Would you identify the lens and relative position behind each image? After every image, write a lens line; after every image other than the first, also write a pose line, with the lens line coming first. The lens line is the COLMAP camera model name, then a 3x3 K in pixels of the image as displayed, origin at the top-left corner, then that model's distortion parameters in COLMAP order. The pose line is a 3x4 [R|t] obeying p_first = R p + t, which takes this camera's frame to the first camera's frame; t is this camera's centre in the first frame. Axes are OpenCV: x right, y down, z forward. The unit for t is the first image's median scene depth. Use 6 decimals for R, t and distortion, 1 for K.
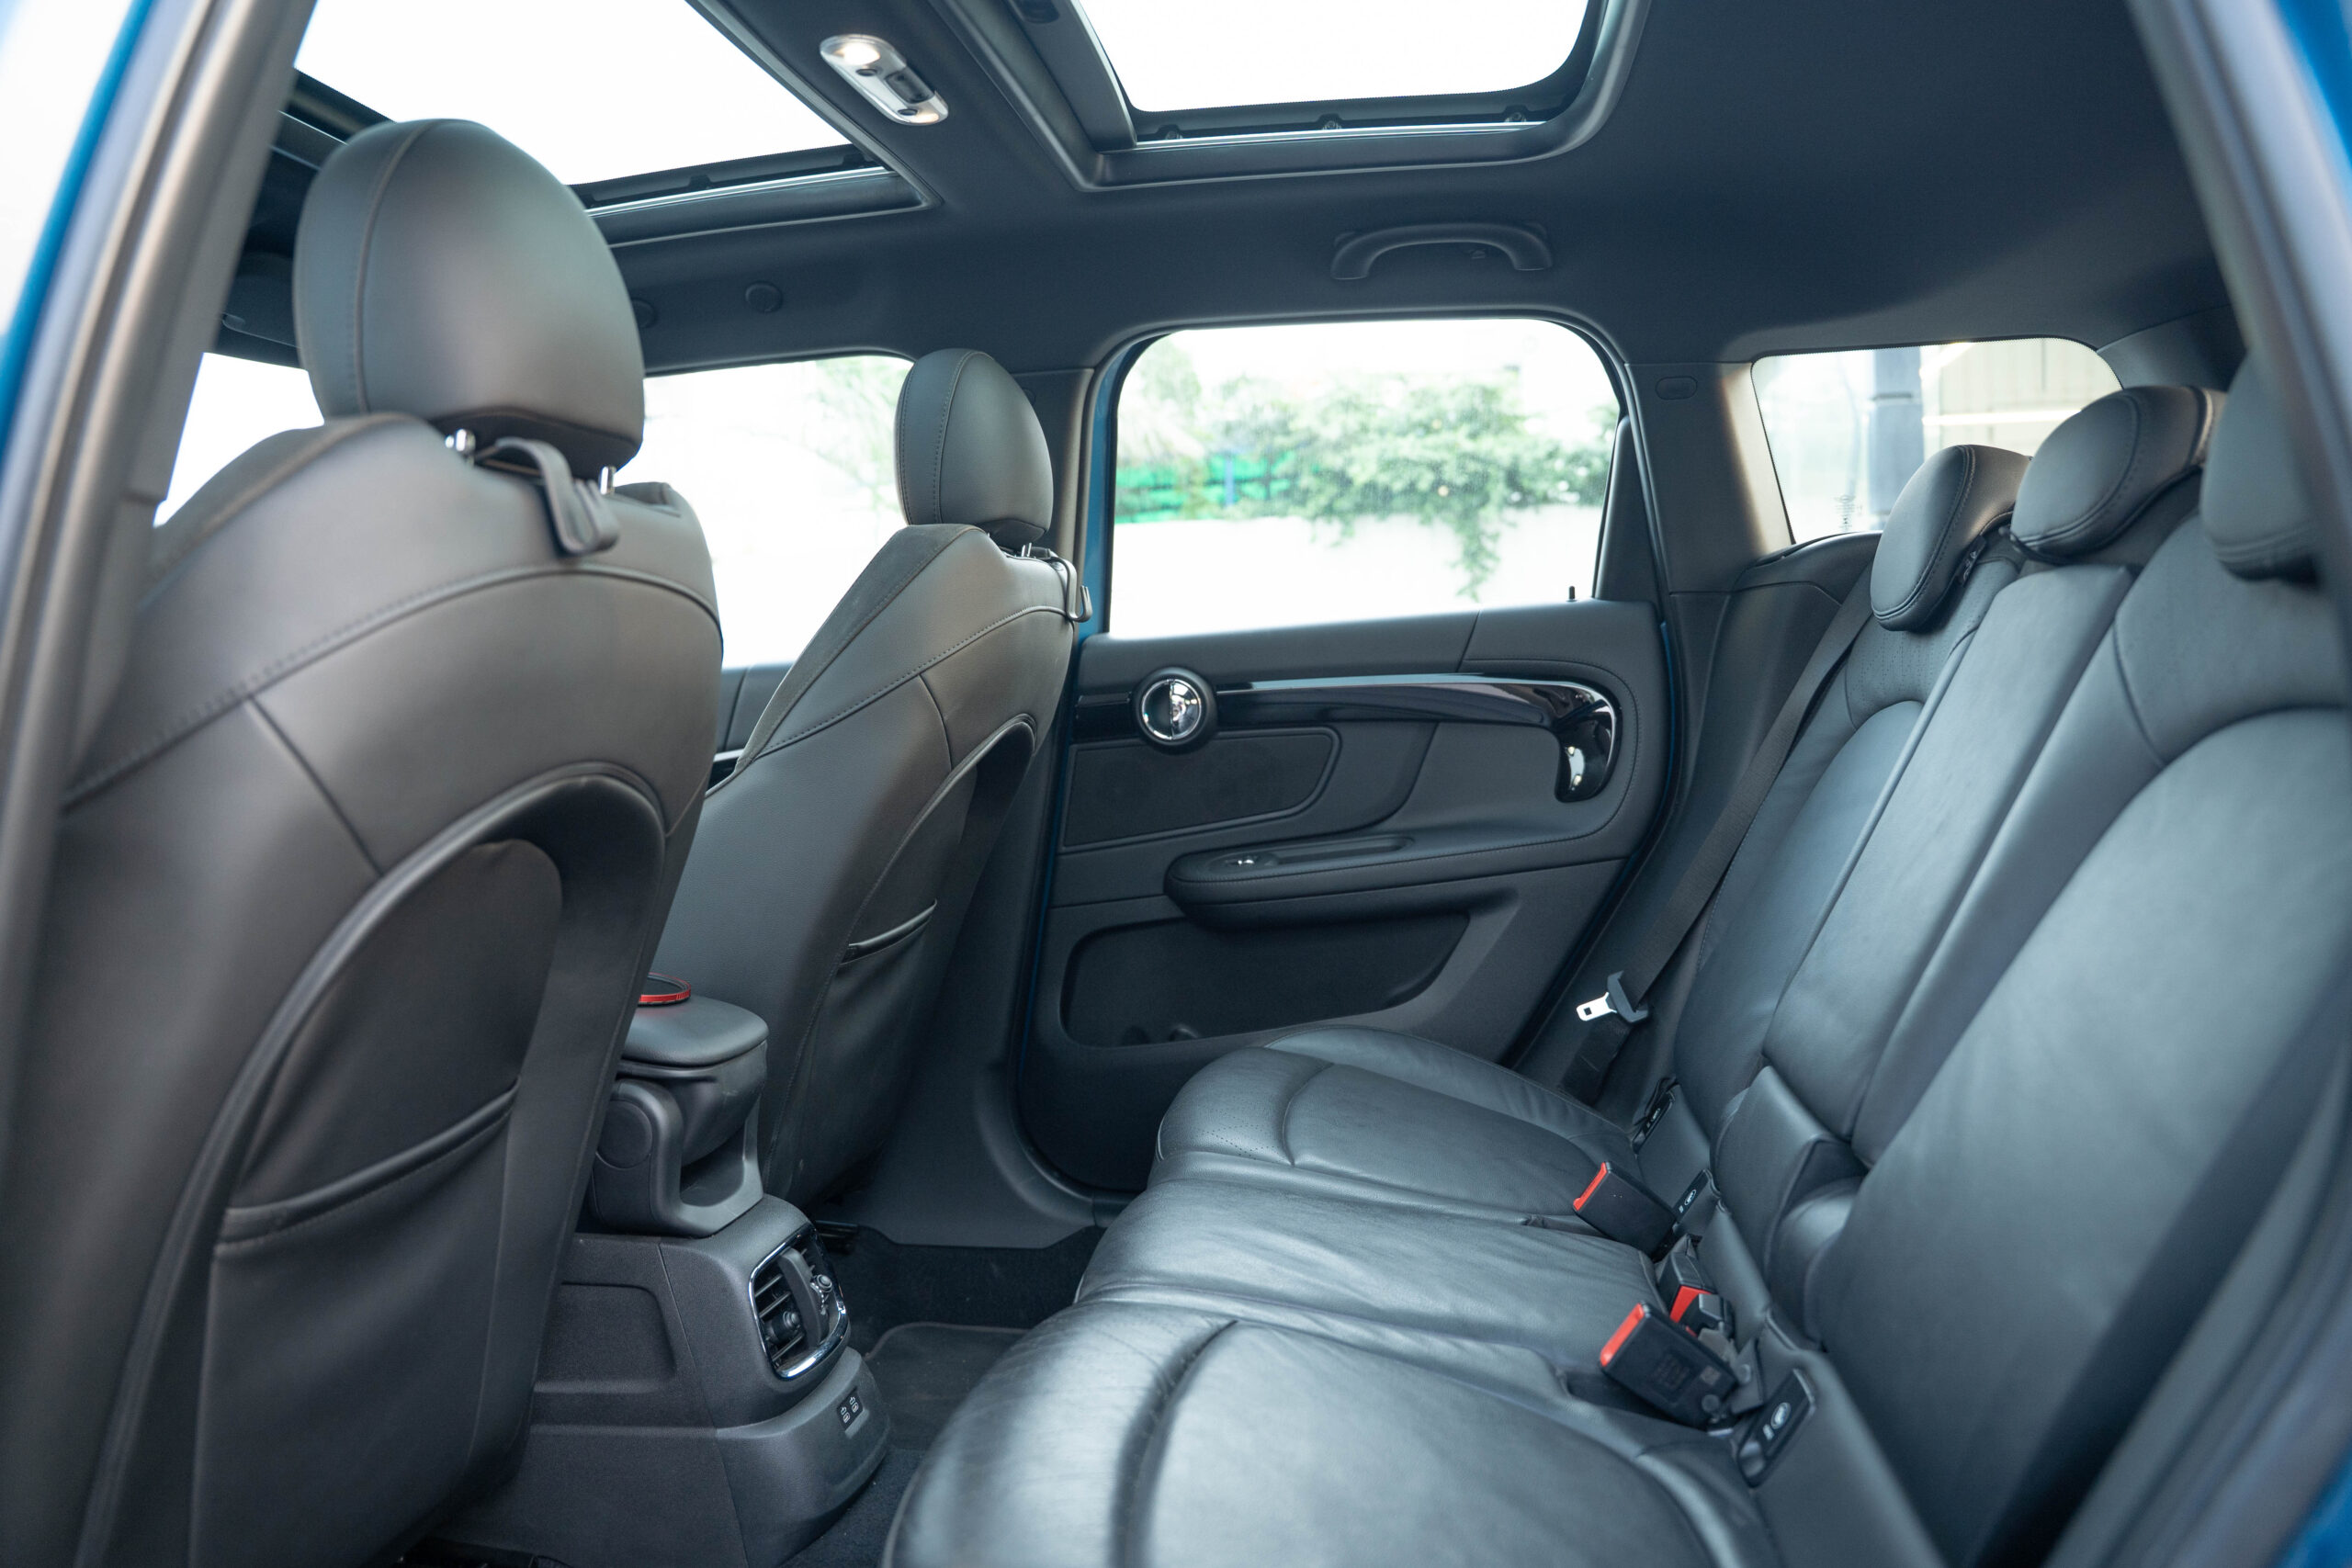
lens RADIAL K [[1607.5, 0, 1176.0], [0, 1607.5, 784.0], [0, 0, 1]] dist [-0.133785, 0.096390]
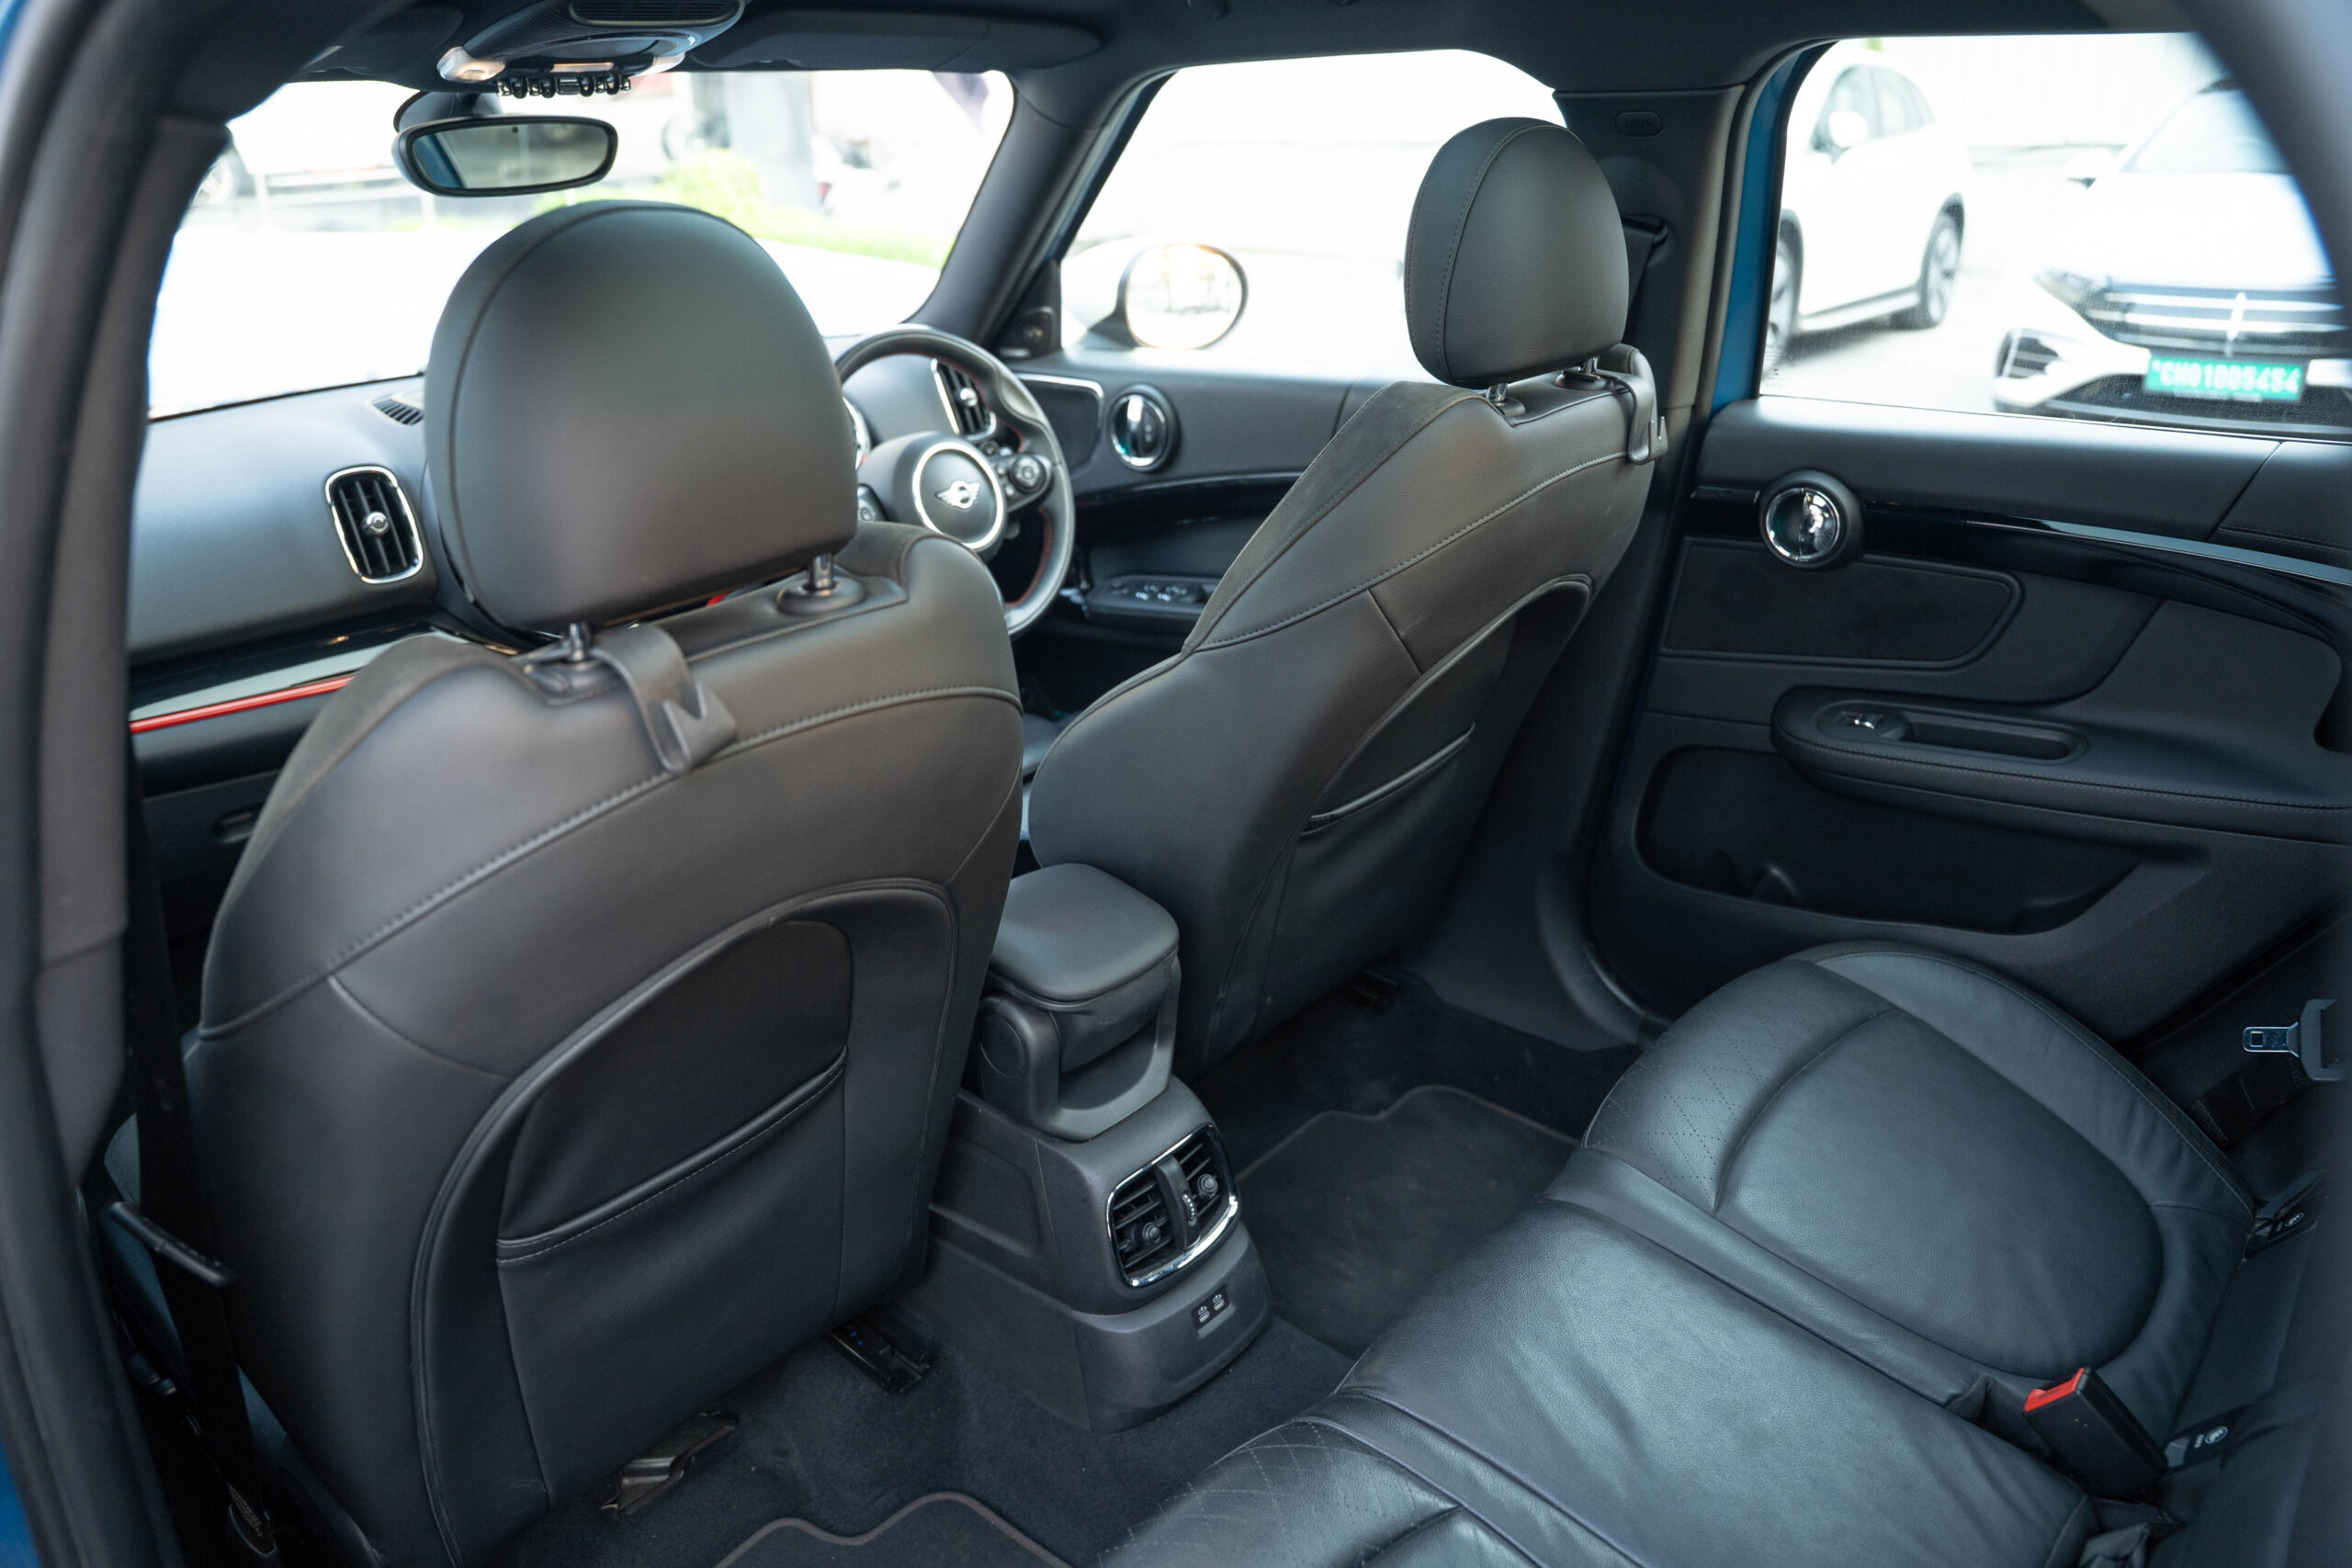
lens RADIAL K [[1607.5, 0, 1176.0], [0, 1607.5, 784.0], [0, 0, 1]] dist [-0.133785, 0.096390]
pose [[0.854247, 0.215210, -0.473231, 0.165345], [-0.030432, 0.929430, 0.367742, -0.262633], [0.518977, -0.299741, 0.800512, 0.220130]]
